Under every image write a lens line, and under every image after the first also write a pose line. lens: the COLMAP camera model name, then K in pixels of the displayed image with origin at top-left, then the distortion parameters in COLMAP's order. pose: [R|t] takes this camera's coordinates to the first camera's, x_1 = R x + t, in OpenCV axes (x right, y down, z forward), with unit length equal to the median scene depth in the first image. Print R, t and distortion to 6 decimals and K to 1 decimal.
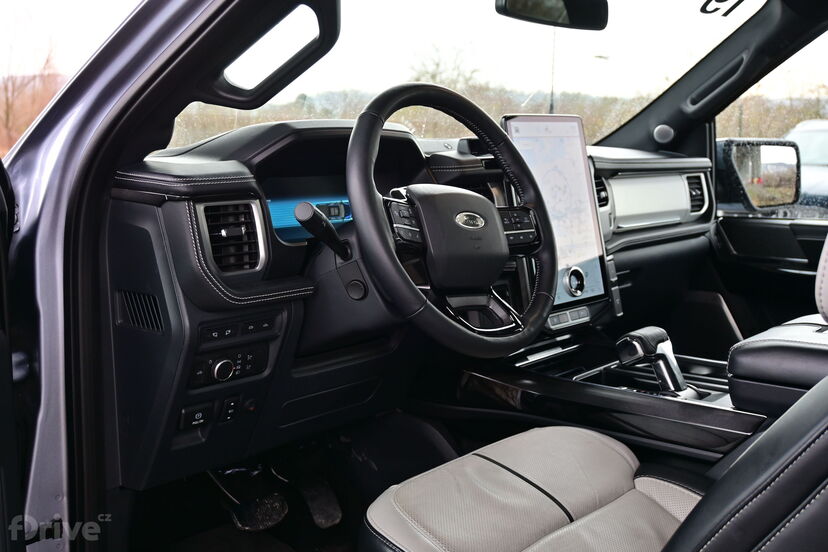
lens RADIAL K [[944.2, 0, 415.6], [0, 944.2, 272.4], [0, 0, 1]] dist [-0.006407, 0.000000]
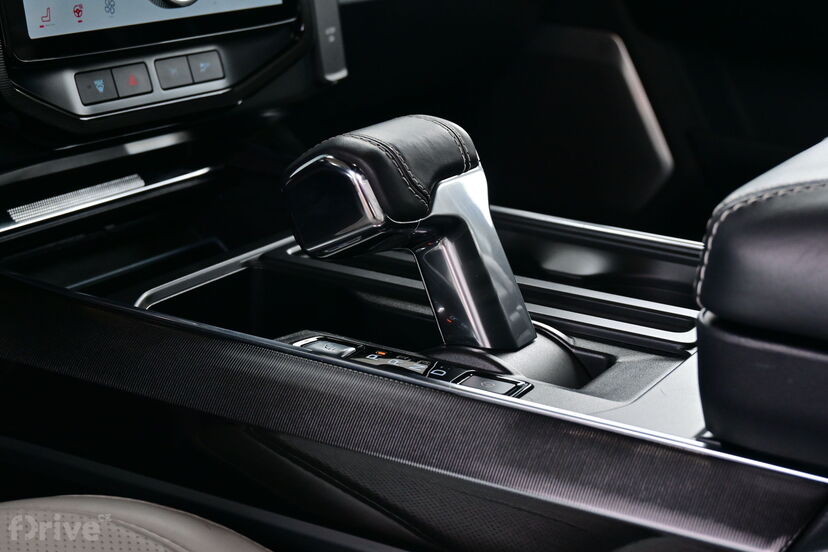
lens RADIAL K [[1641.0, 0, 412.8], [0, 1641.0, 275.8], [0, 0, 1]] dist [0.035372, 0.000000]
pose [[0.976965, 0.001713, 0.213394, 0.146995], [-0.035215, 0.987552, 0.153297, 0.030357], [-0.210475, -0.157280, 0.964864, 0.535092]]
